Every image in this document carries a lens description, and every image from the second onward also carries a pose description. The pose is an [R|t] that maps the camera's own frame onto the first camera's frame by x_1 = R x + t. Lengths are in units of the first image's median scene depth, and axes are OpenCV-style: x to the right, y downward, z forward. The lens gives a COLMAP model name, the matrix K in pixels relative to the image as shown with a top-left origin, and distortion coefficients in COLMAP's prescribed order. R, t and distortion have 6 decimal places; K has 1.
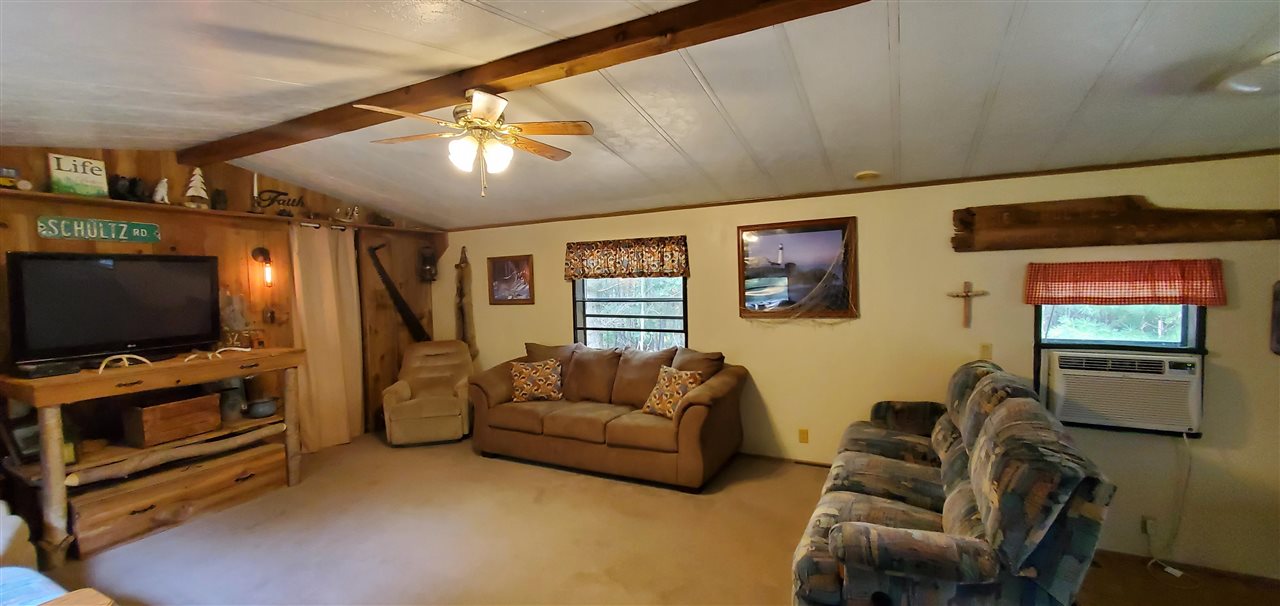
lens RADIAL K [[500.6, 0, 643.8], [0, 500.6, 310.4], [0, 0, 1]] dist [-0.008284, -0.000542]
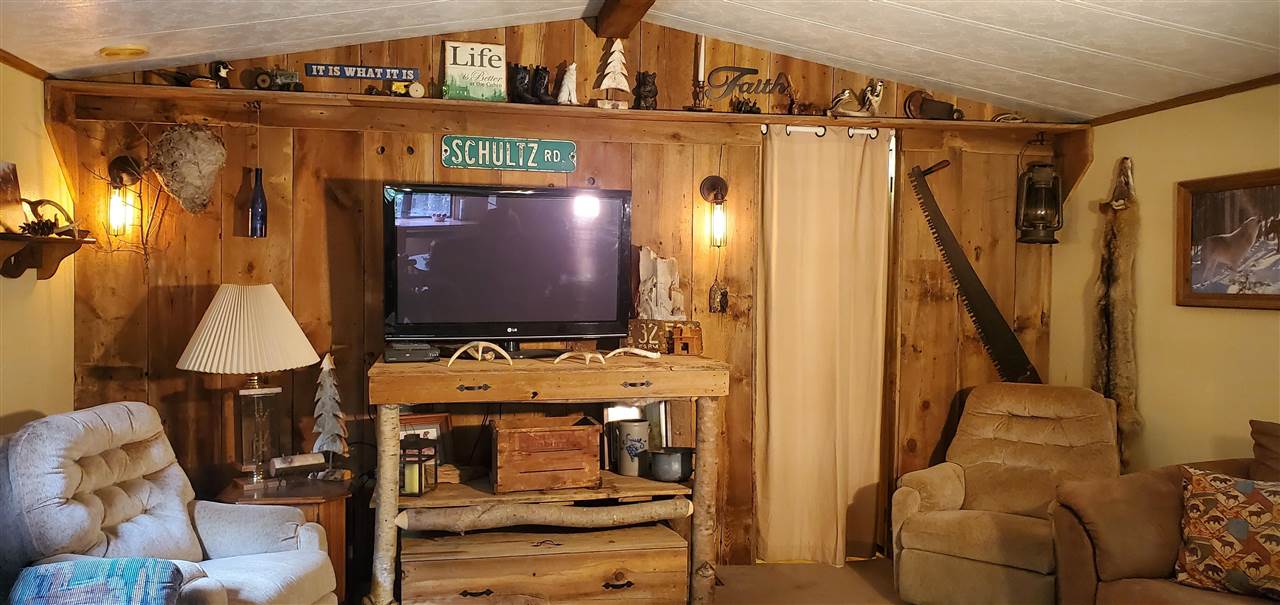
lens RADIAL K [[995.1, 0, 630.8], [0, 995.1, 303.1], [0, 0, 1]] dist [0.040699, -0.021858]
pose [[0.601818, 0.054208, -0.796791, 0.061883], [-0.070178, 0.997424, 0.014852, 0.005437], [0.795544, 0.046979, 0.604072, 0.273065]]
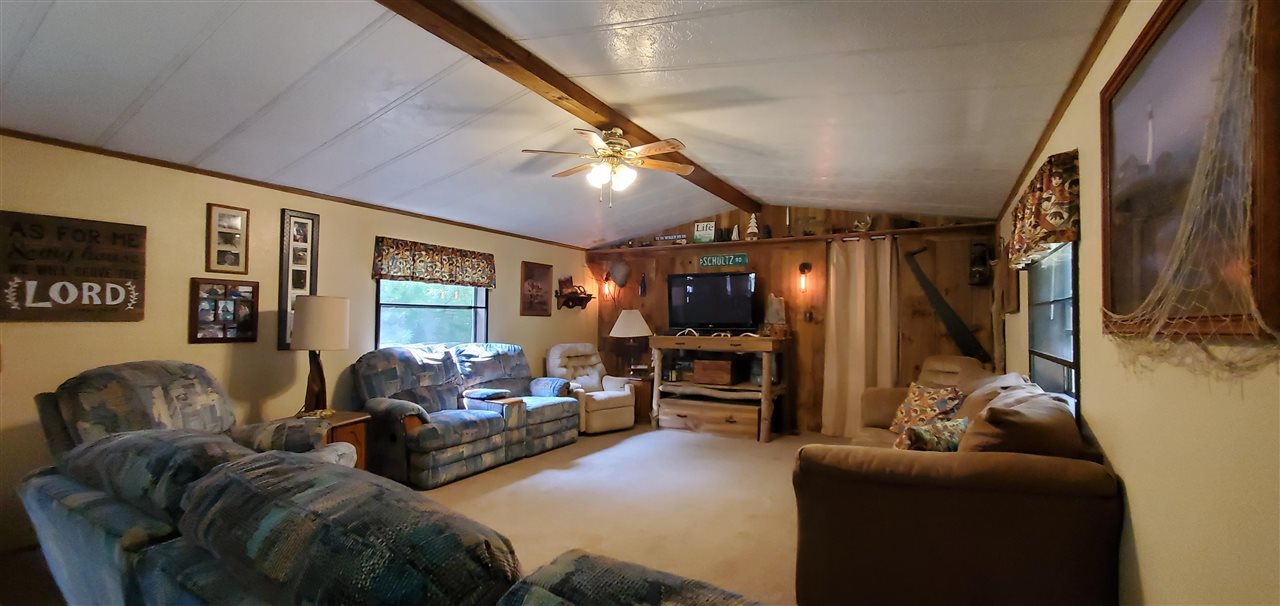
lens RADIAL K [[500.6, 0, 651.4], [0, 500.6, 311.1], [0, 0, 1]] dist [-0.008284, -0.000542]
pose [[-0.040421, 0.007369, -0.999156, 0.559106], [-0.063316, 0.997944, 0.009922, 0.012528], [0.997175, 0.063664, -0.039872, 0.675782]]
